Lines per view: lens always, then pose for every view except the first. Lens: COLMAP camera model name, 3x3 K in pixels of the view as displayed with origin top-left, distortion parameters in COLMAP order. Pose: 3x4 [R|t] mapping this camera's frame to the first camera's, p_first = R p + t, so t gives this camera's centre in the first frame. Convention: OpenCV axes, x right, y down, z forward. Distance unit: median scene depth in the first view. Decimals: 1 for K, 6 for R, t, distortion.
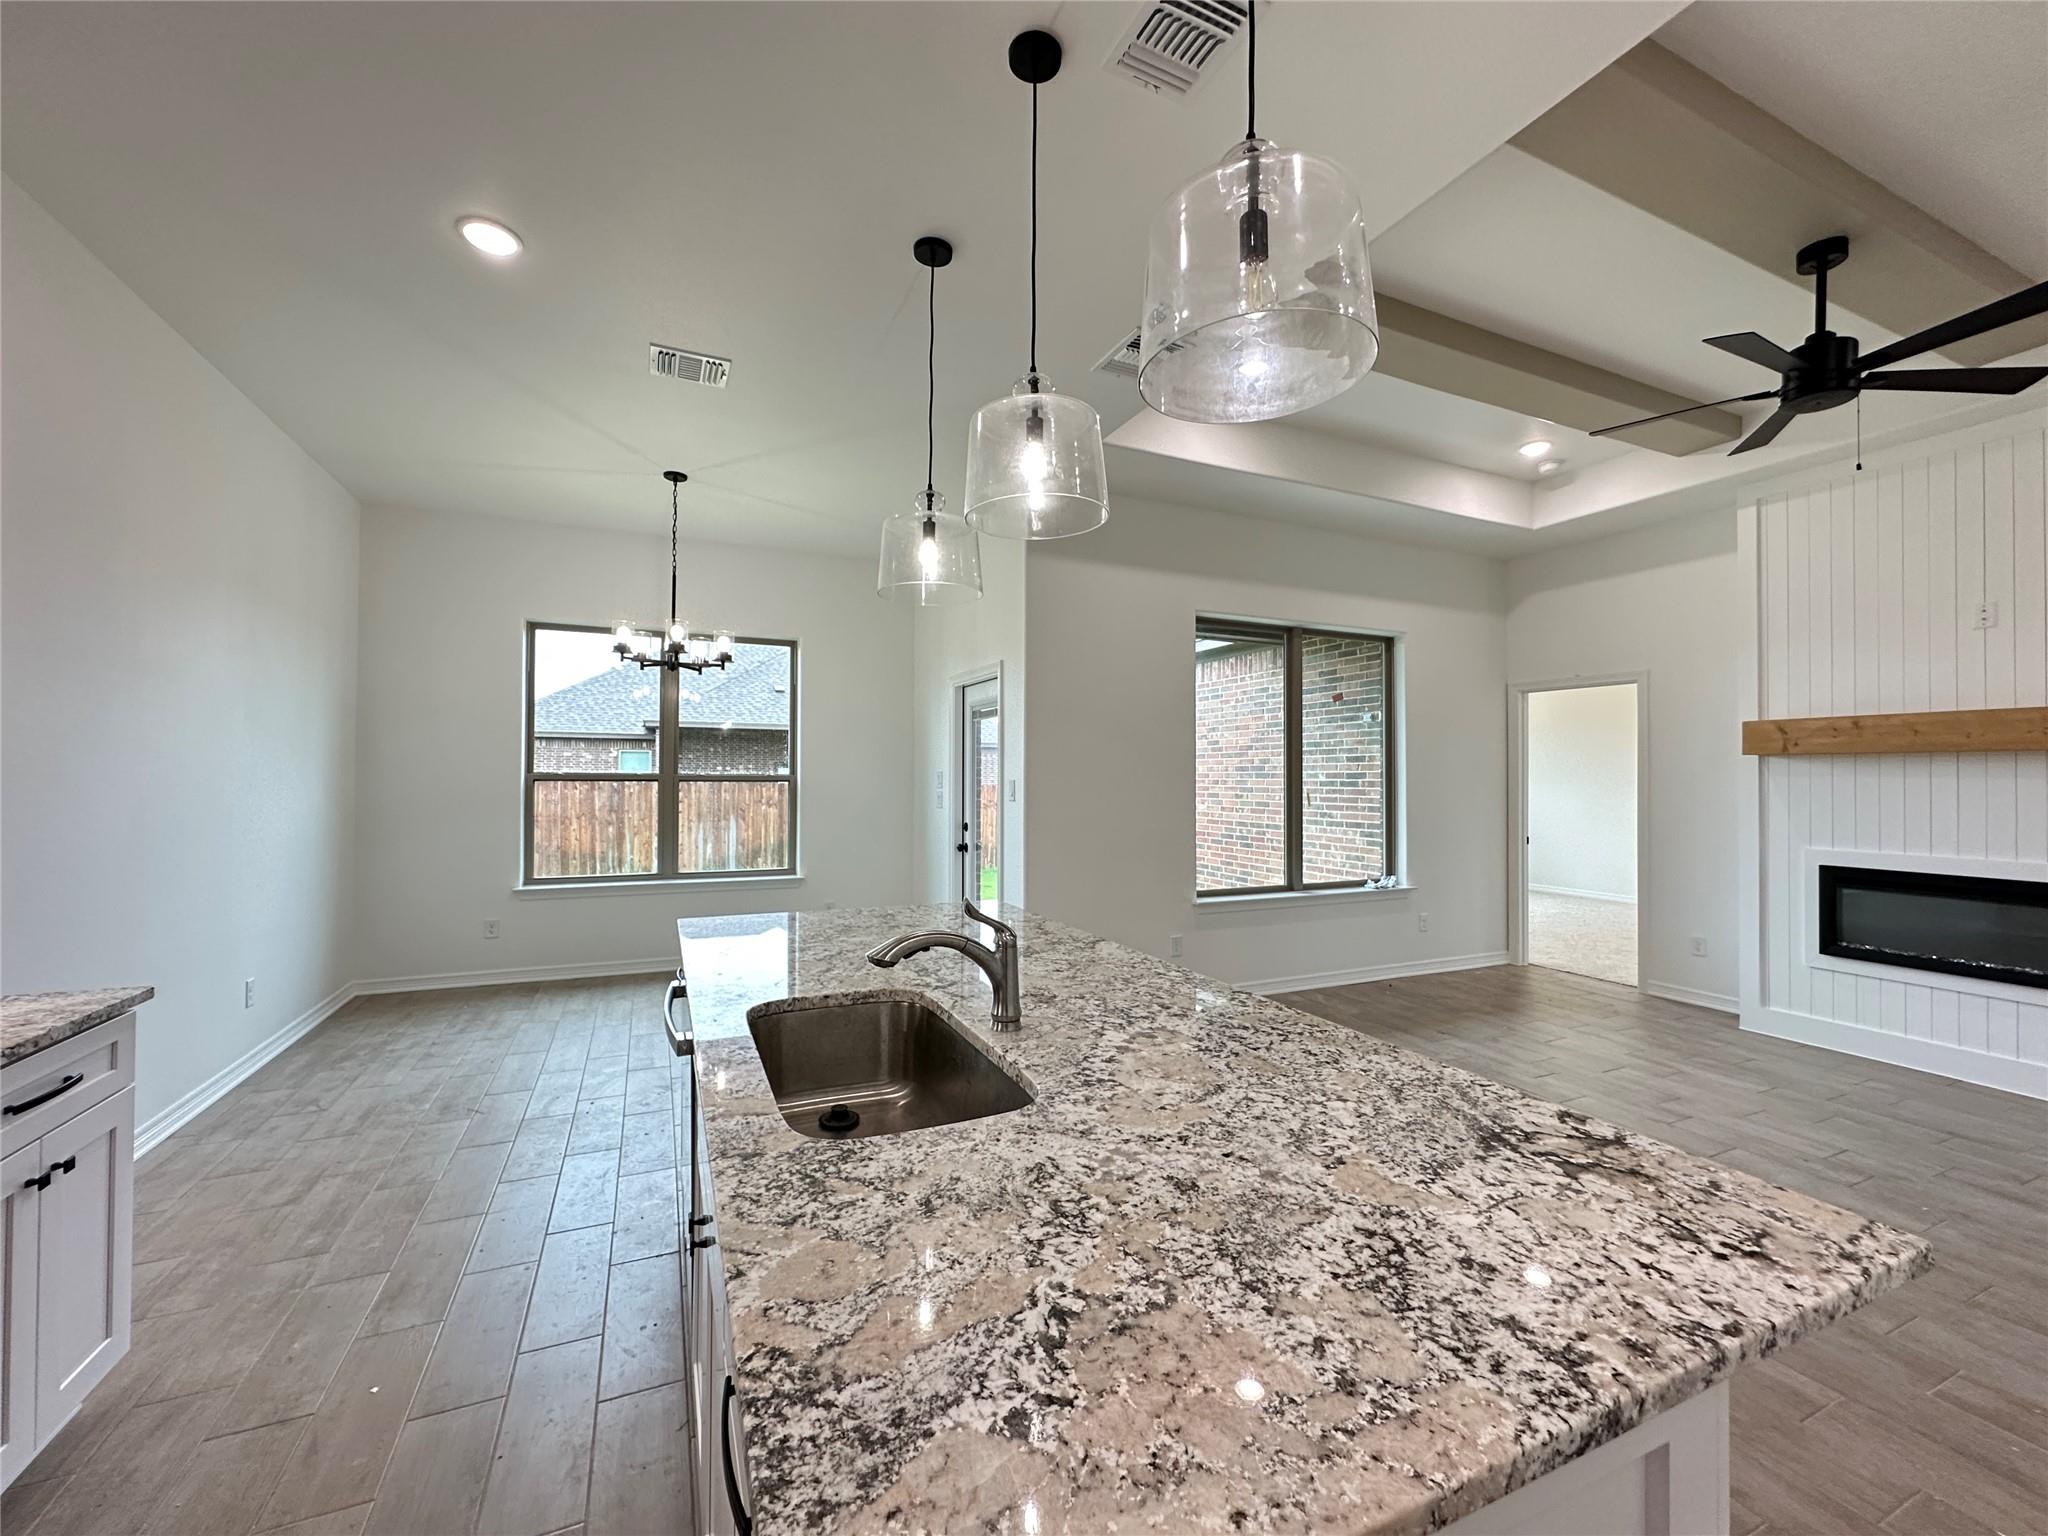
lens RADIAL K [[816.0, 0, 1021.4], [0, 816.0, 766.3], [0, 0, 1]] dist [-0.002570, 0.000350]
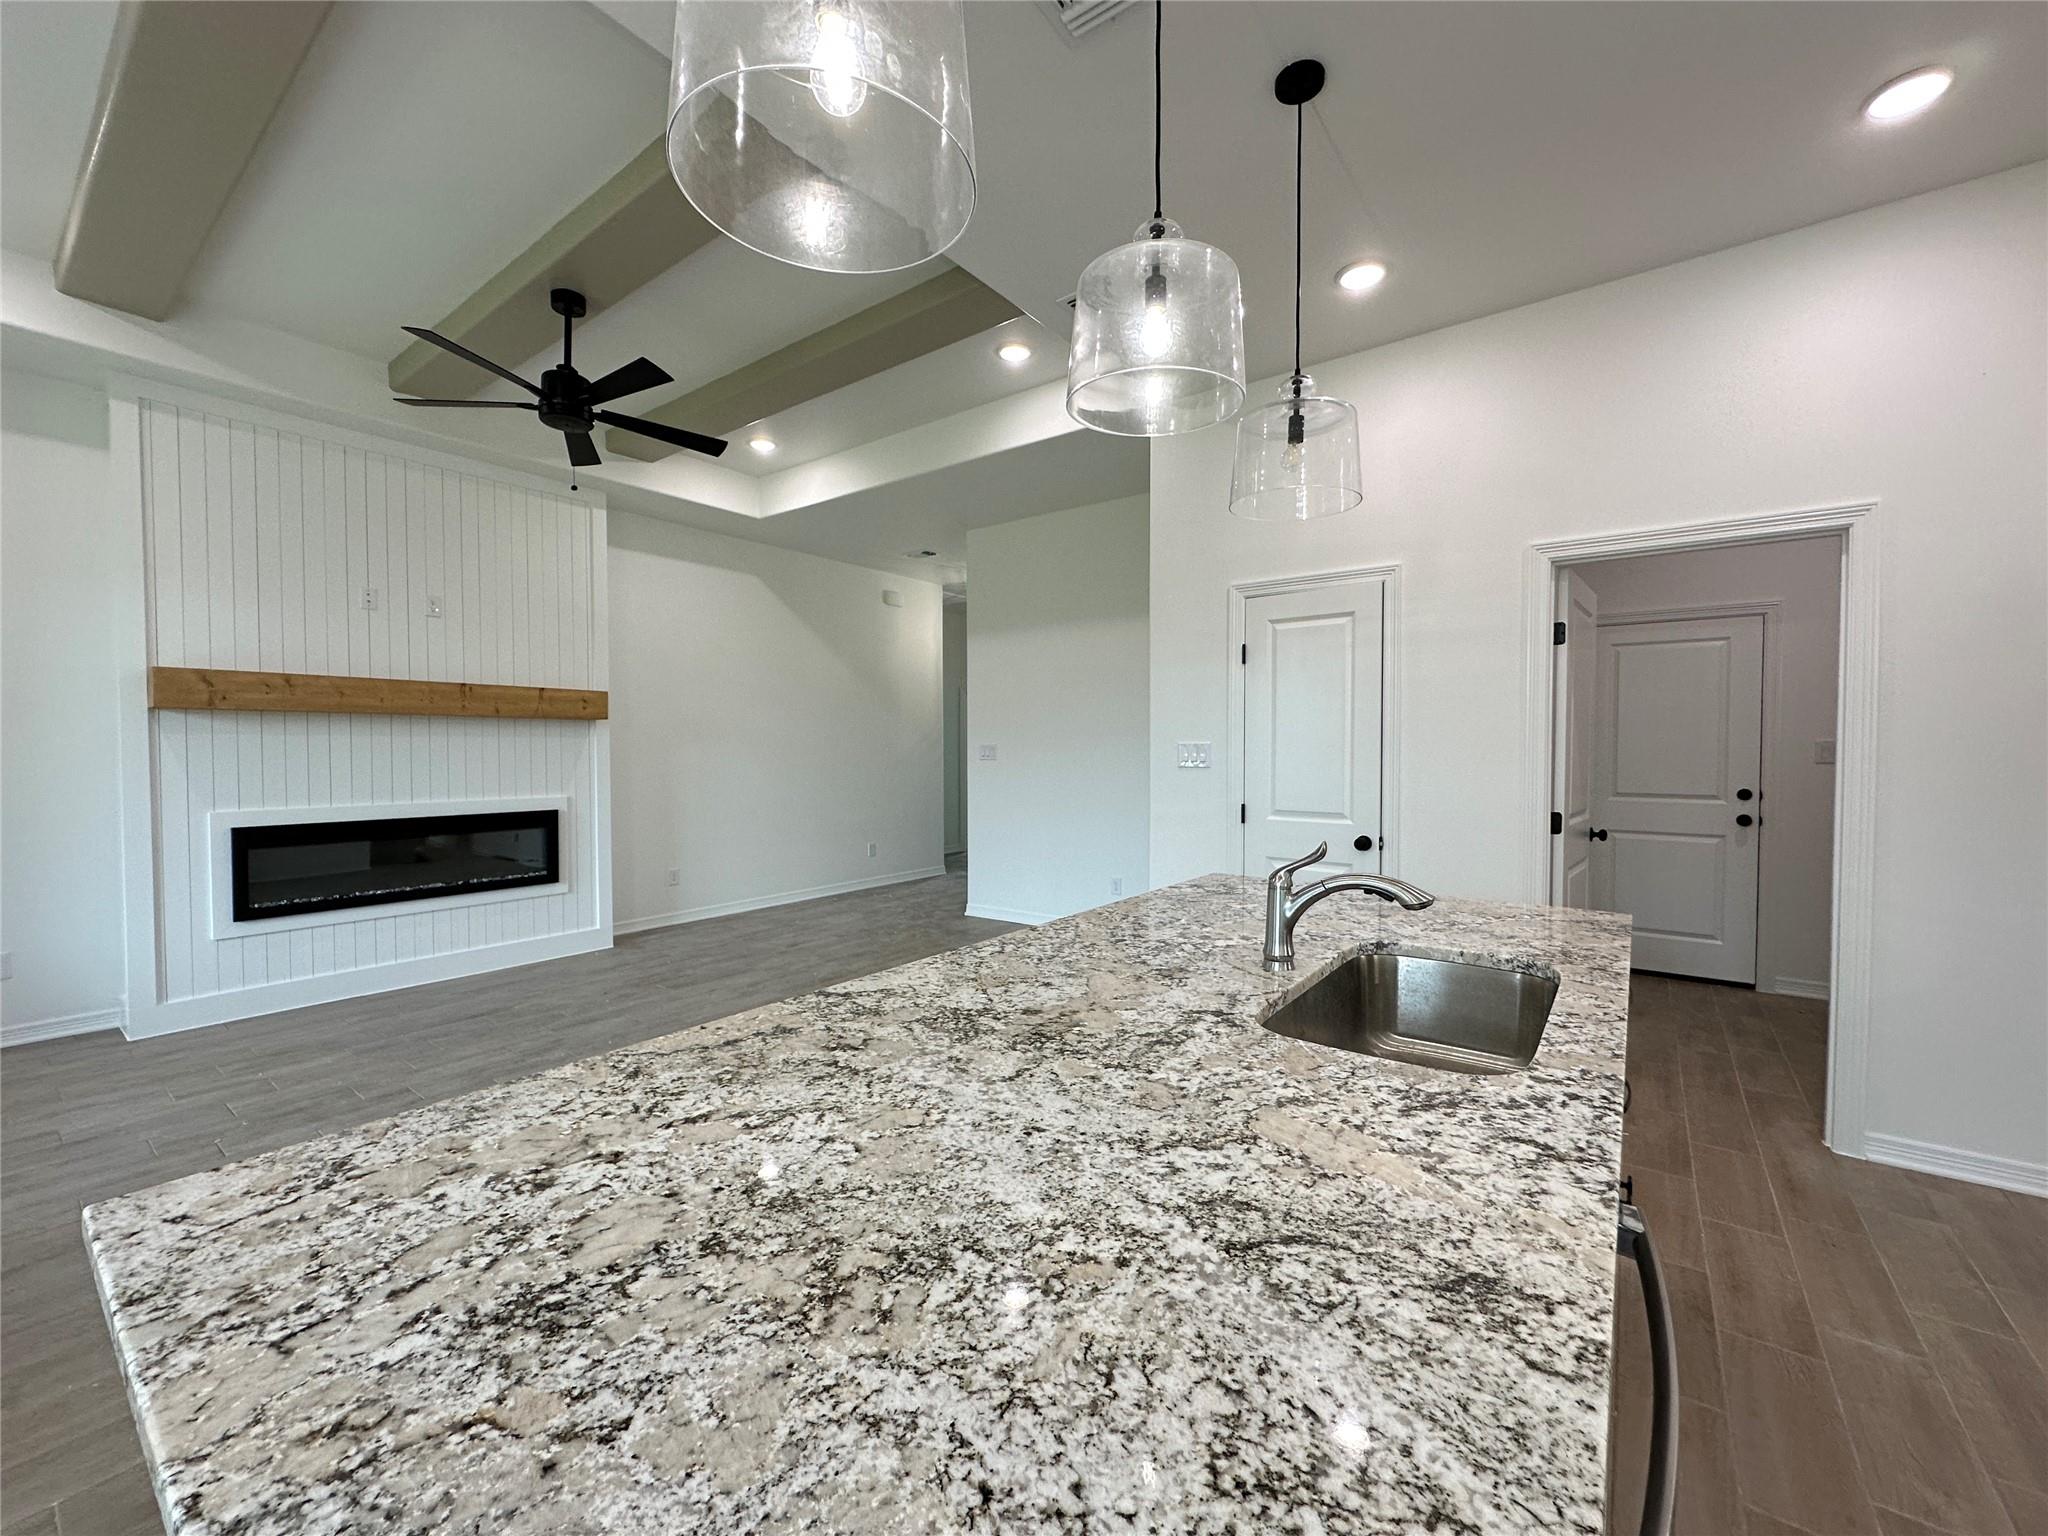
lens RADIAL K [[816.0, 0, 1020.4], [0, 816.0, 763.9], [0, 0, 1]] dist [-0.002570, 0.000350]
pose [[-0.484528, -0.022925, 0.874475, -0.236071], [-0.012147, 0.999736, 0.019479, 0.015168], [-0.874691, -0.001184, -0.484679, 0.558145]]
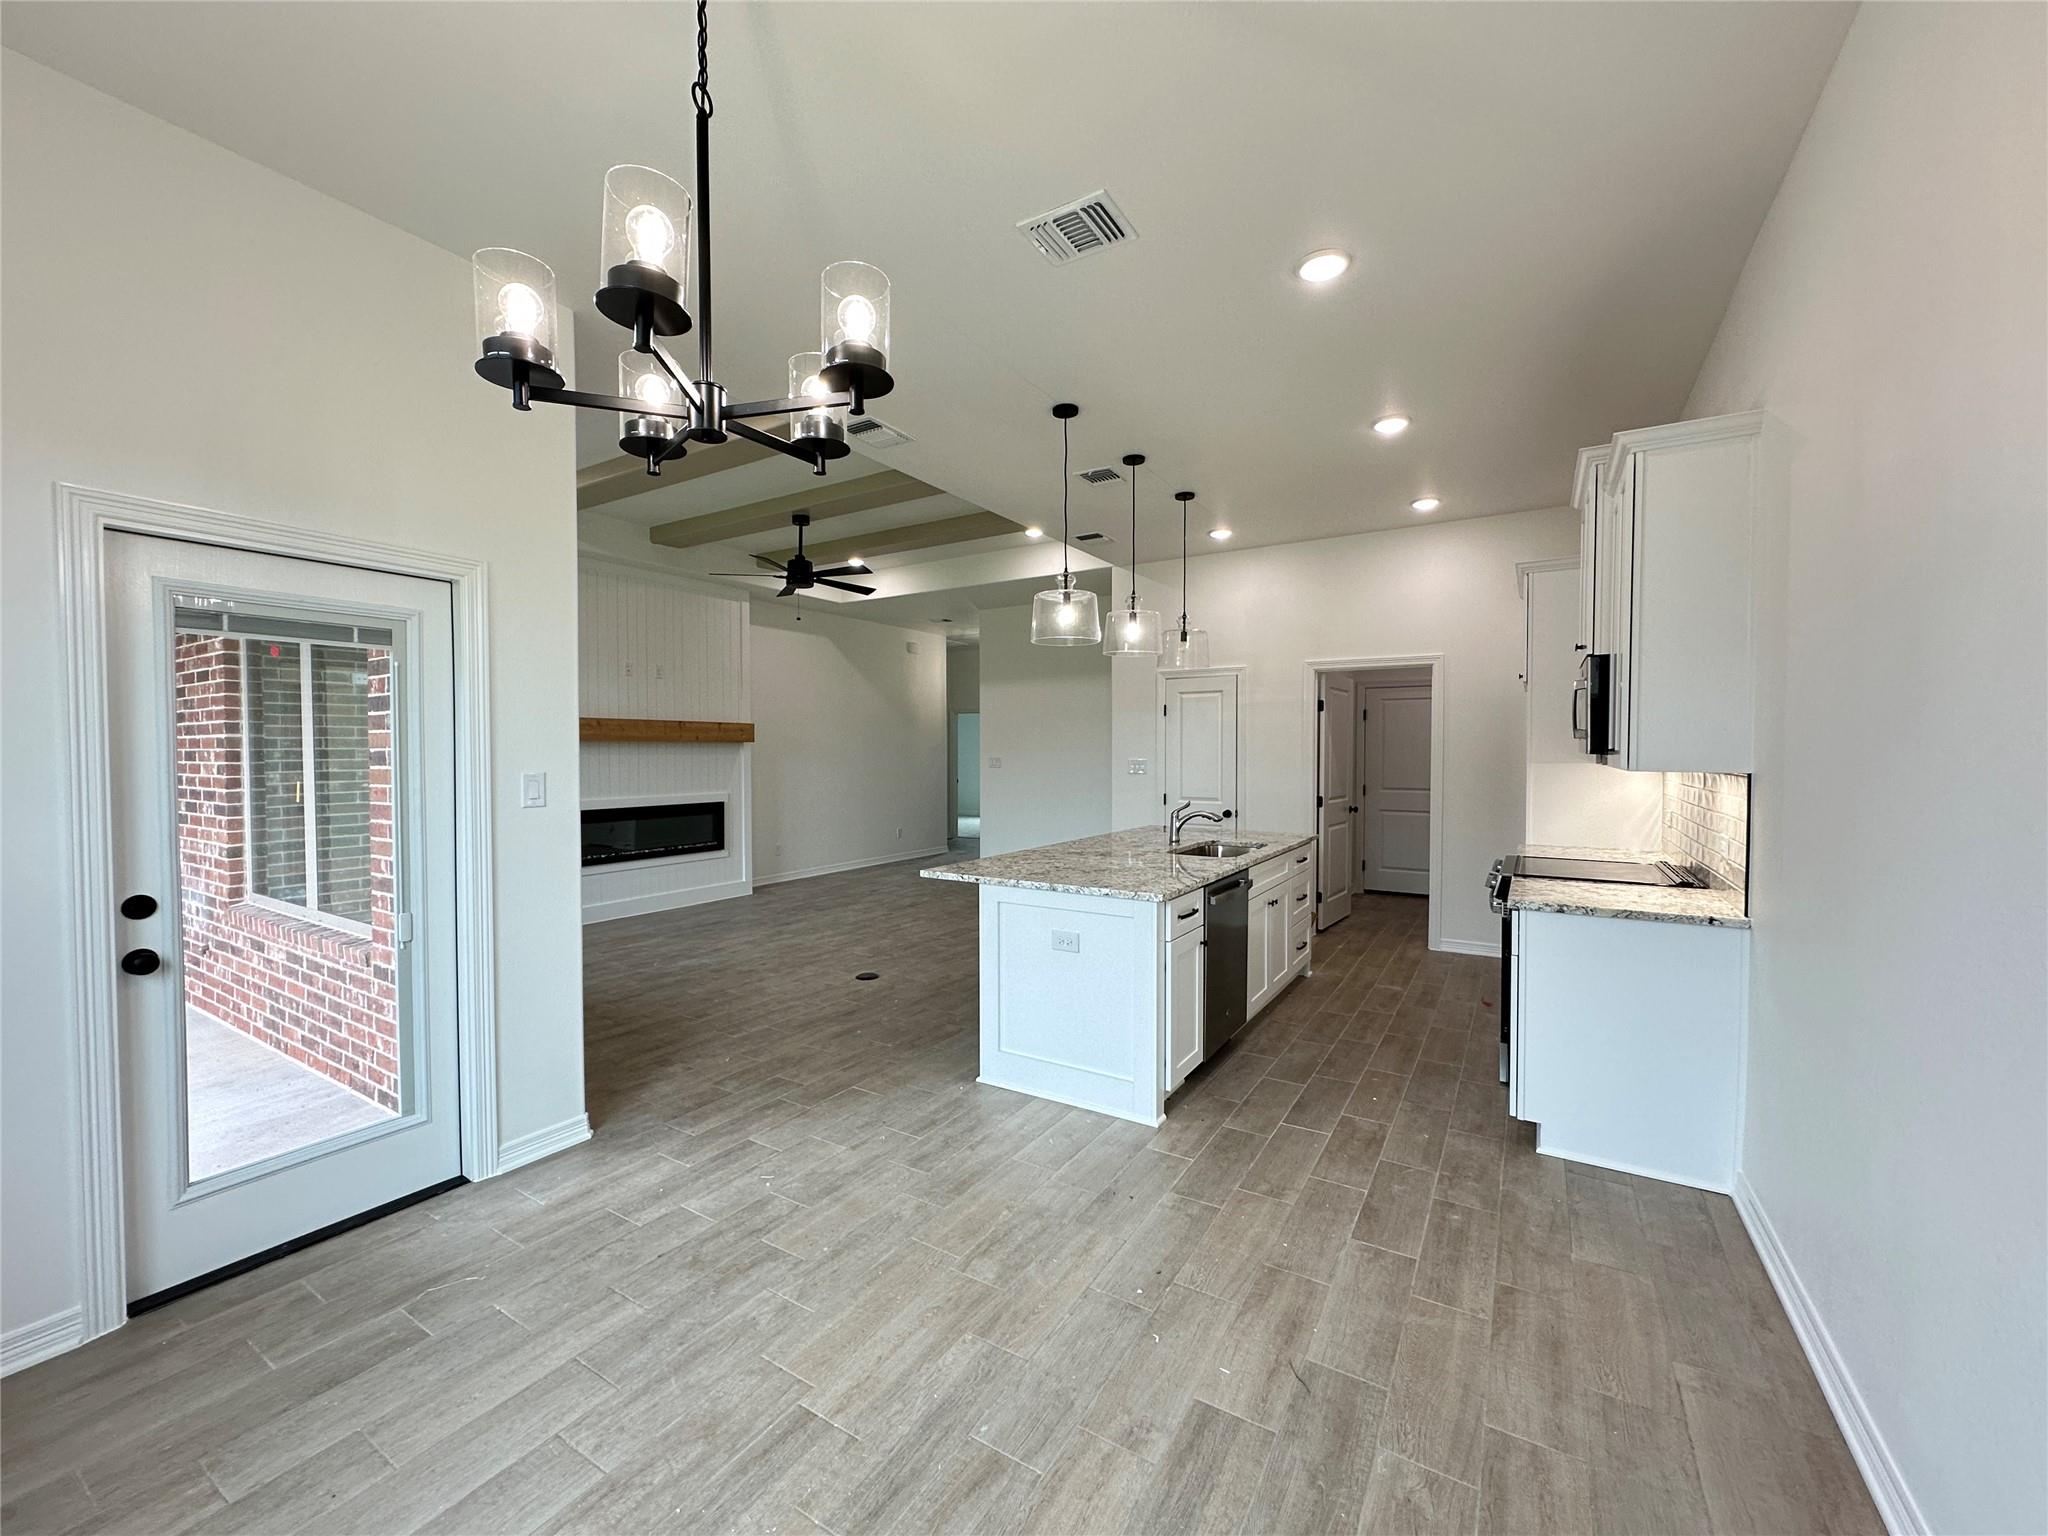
lens RADIAL K [[816.0, 0, 1022.9], [0, 816.0, 760.8], [0, 0, 1]] dist [-0.002570, 0.000350]
pose [[-0.557957, -0.015318, 0.829729, -0.674637], [-0.012100, 0.999874, 0.010323, -0.001684], [-0.829782, -0.004280, -0.558072, 0.970752]]
